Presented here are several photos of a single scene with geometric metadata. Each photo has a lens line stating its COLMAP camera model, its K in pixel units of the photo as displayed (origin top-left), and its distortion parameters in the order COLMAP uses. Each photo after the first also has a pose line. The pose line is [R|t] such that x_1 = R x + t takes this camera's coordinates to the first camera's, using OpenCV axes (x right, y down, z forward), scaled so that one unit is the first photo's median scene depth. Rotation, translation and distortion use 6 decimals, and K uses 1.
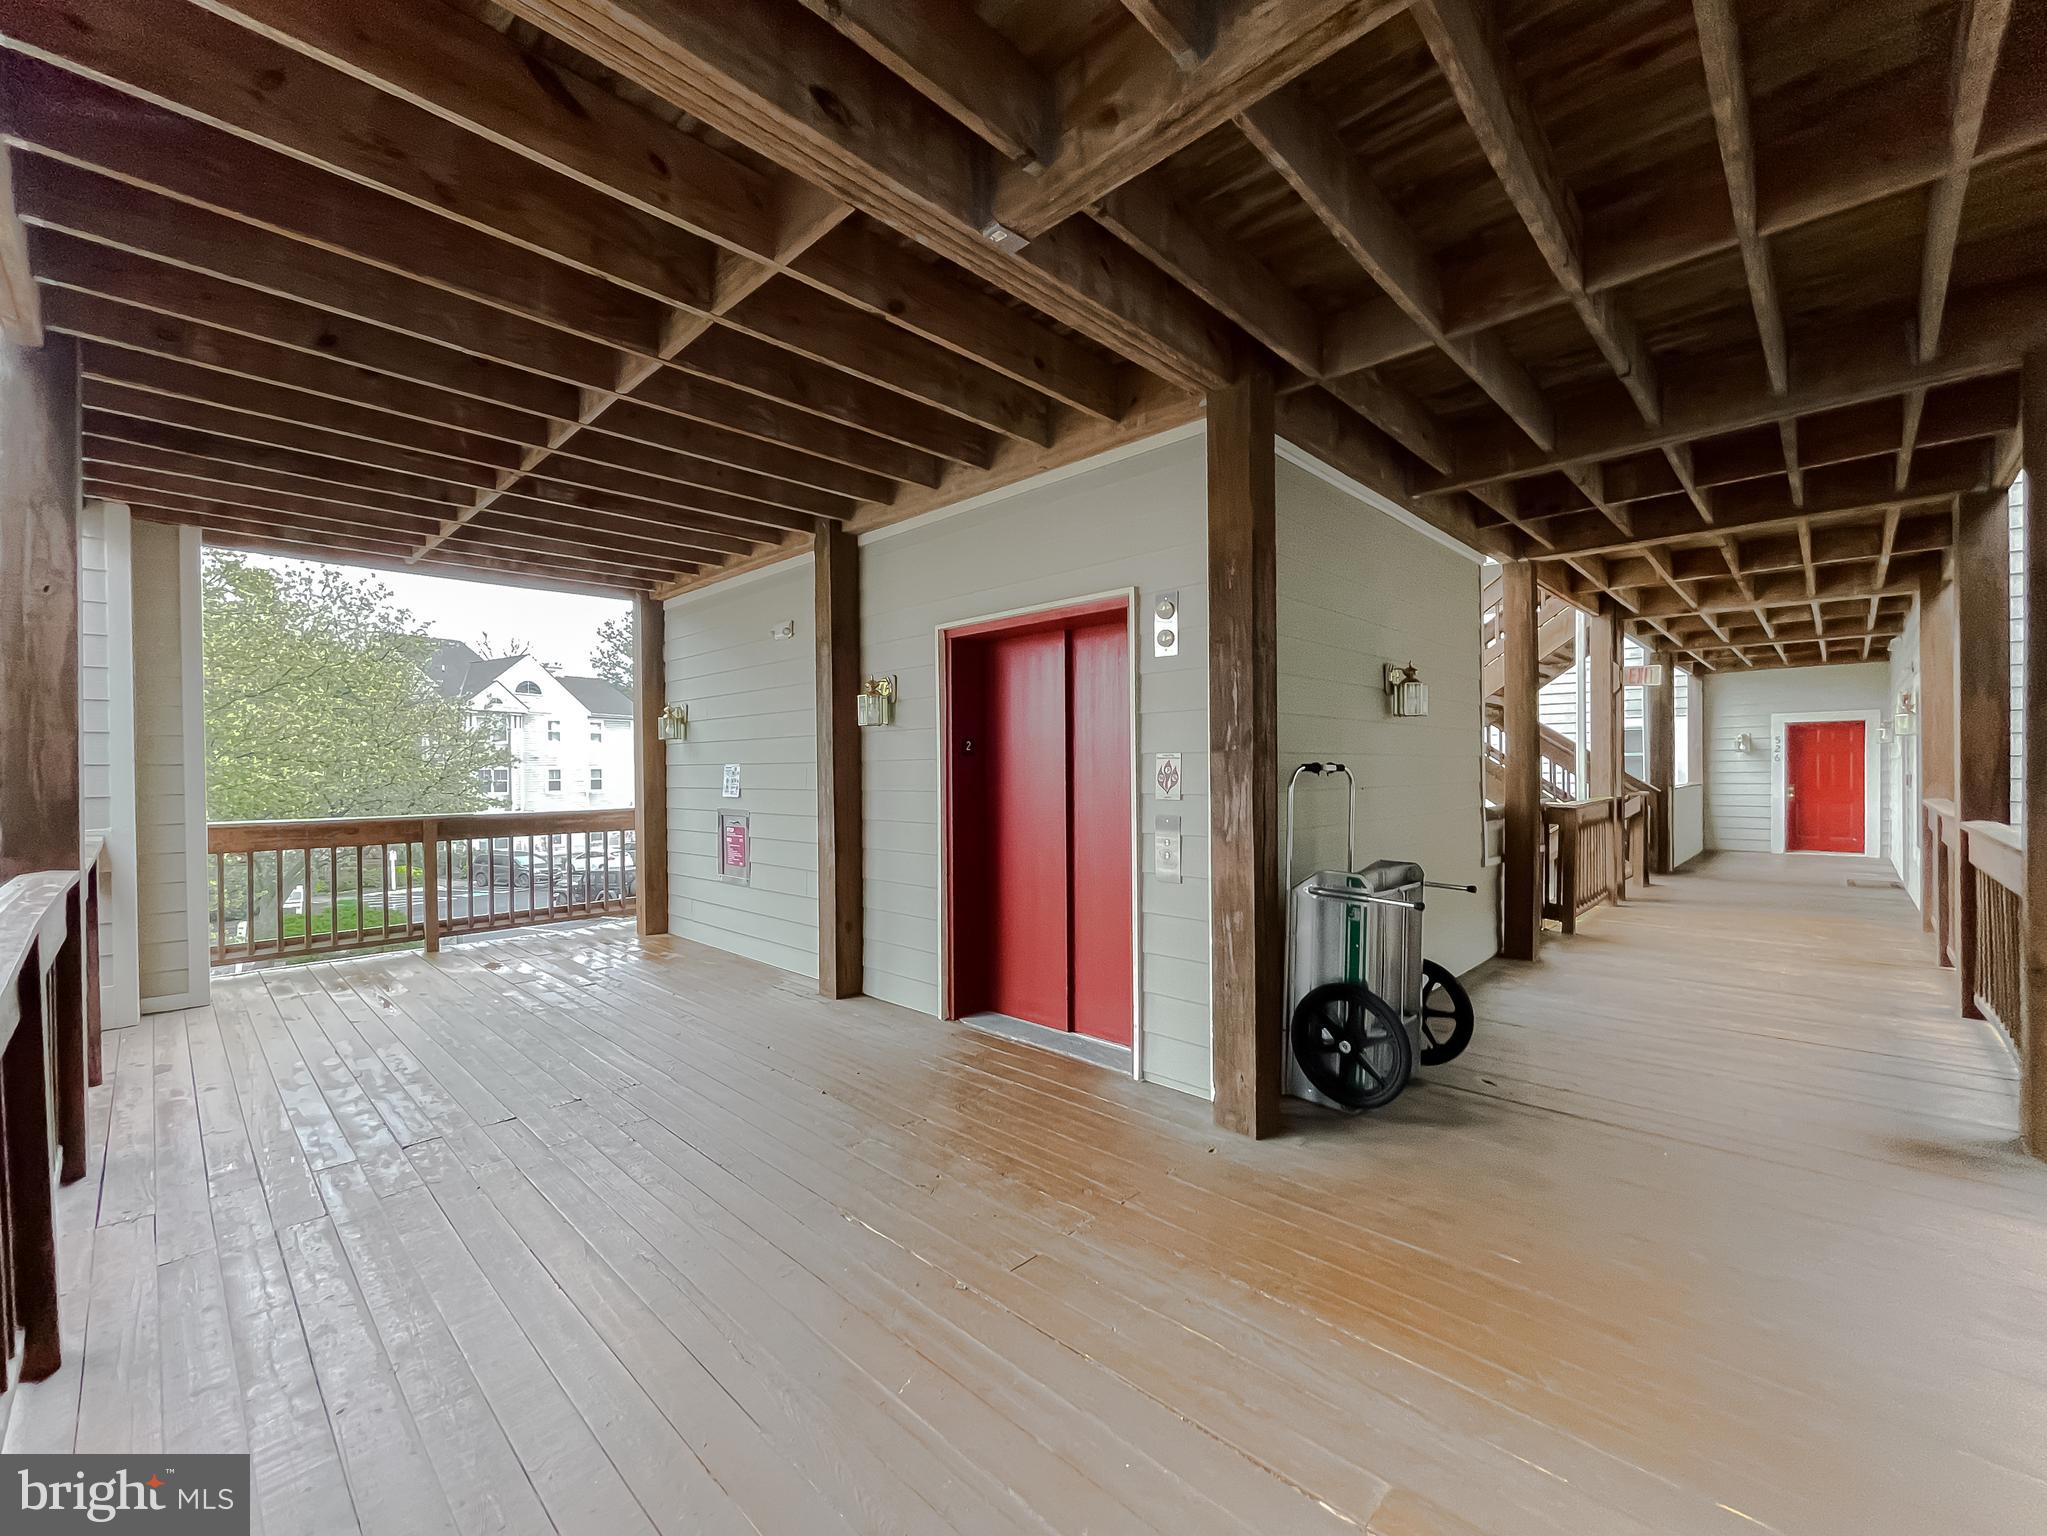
lens RADIAL K [[846.4, 0, 1022.9], [0, 846.4, 768.3], [0, 0, 1]] dist [-0.002213, -0.000271]
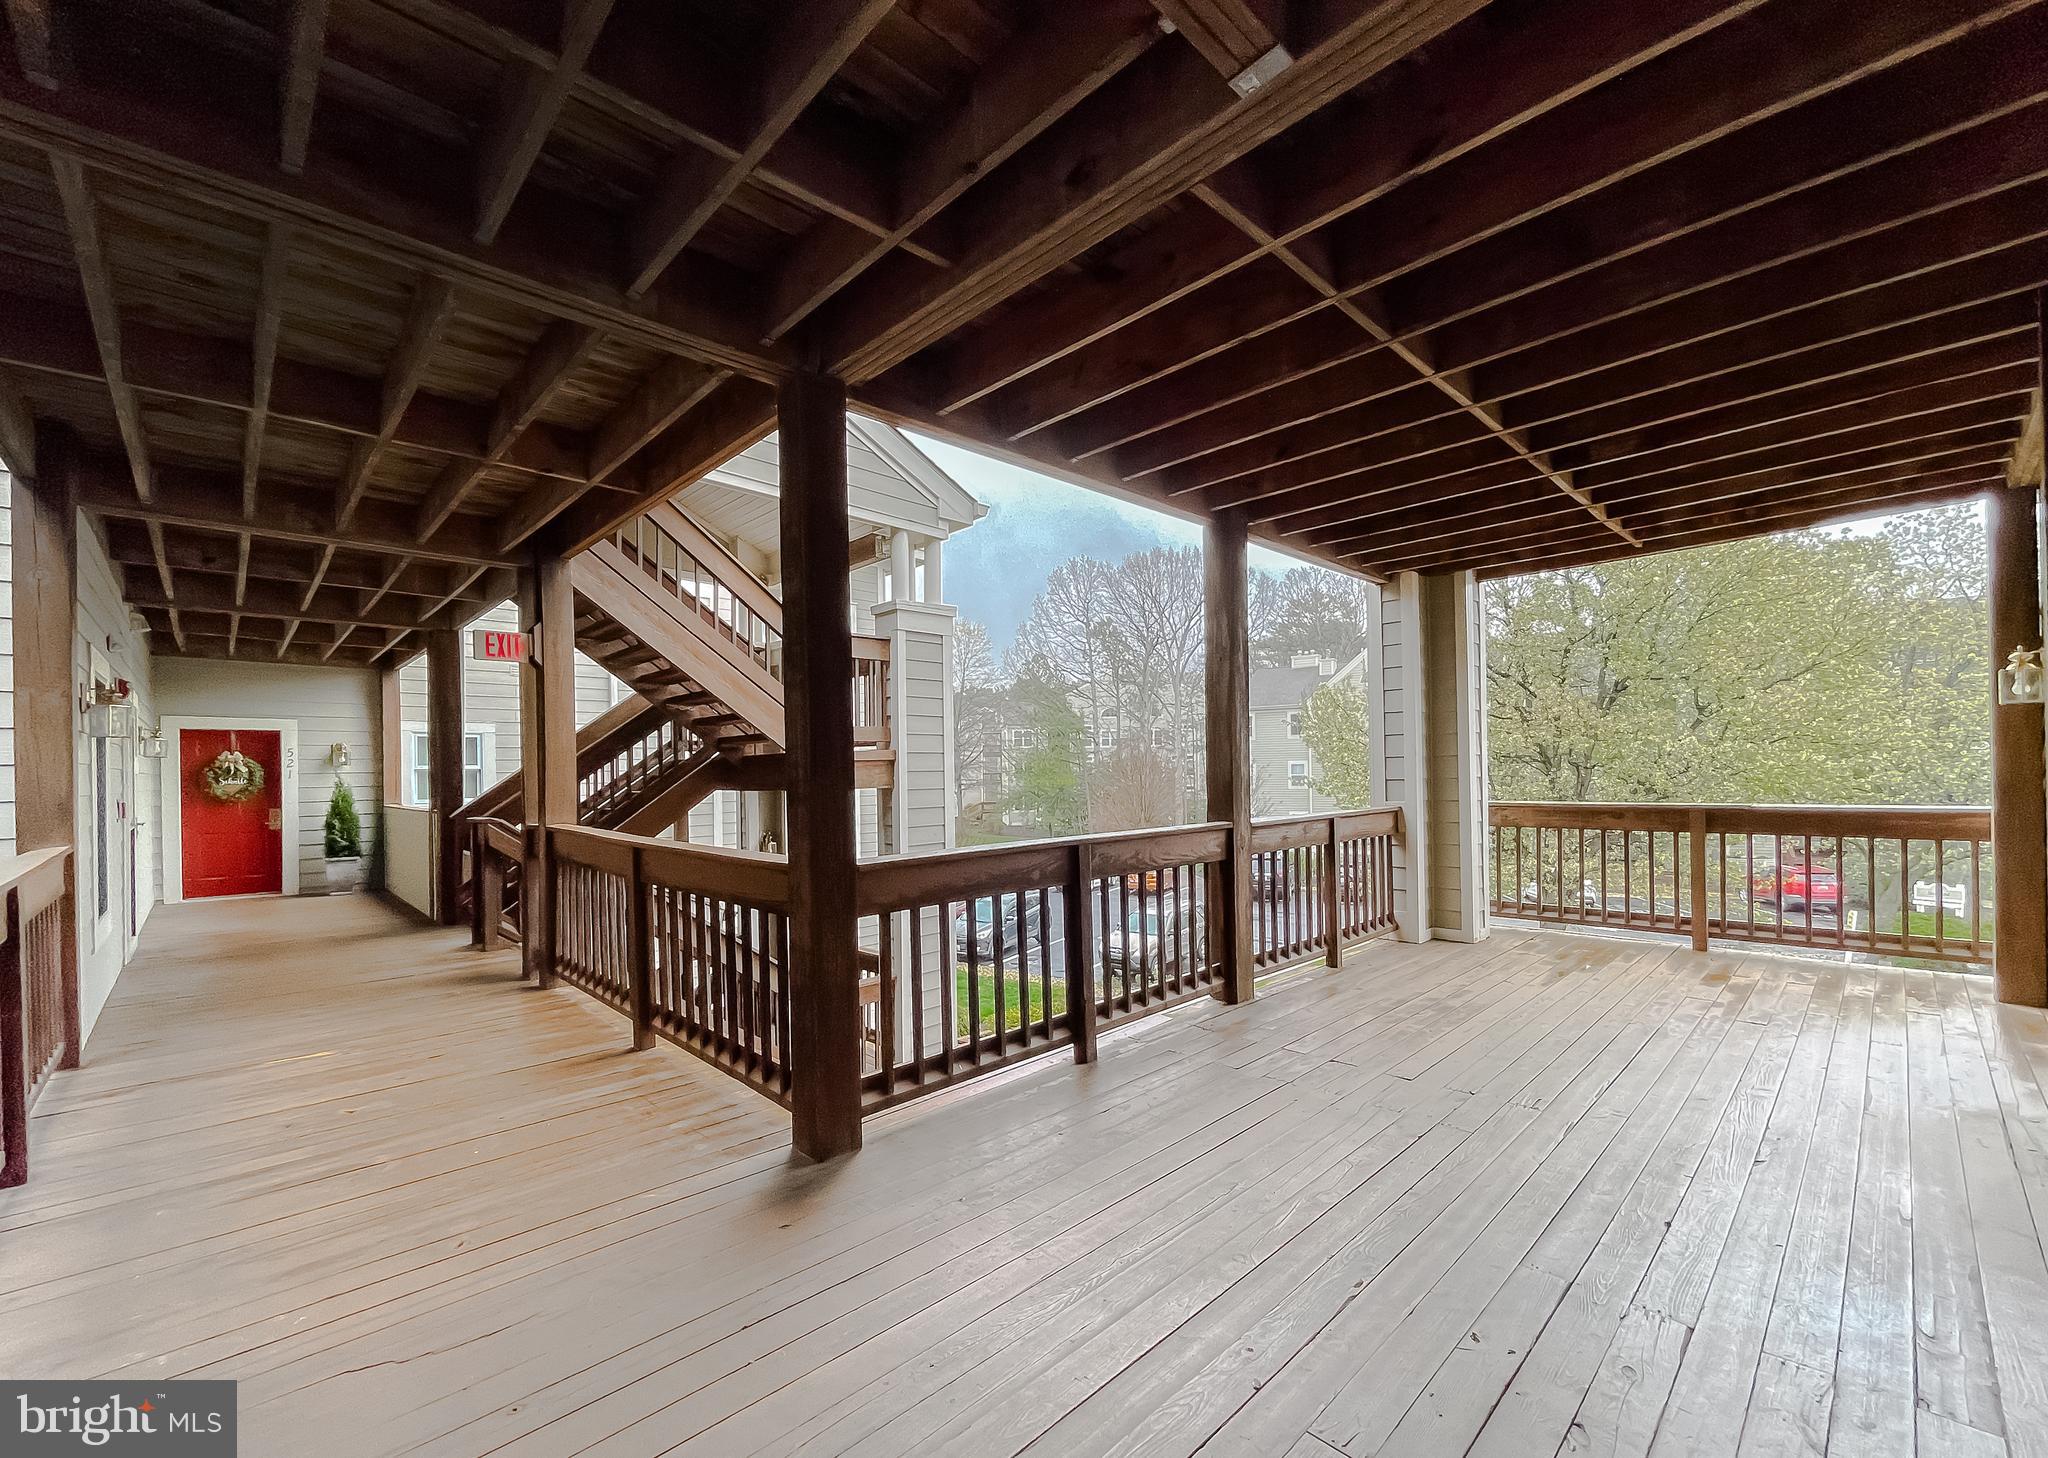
lens RADIAL K [[844.0, 0, 1006.7], [0, 844.0, 774.3], [0, 0, 1]] dist [0.000369, 0.000198]
pose [[-0.044367, 0.010942, -0.998955, 0.330420], [0.018580, 0.999776, 0.010126, -0.001799], [0.998843, -0.018112, -0.044560, 0.344919]]
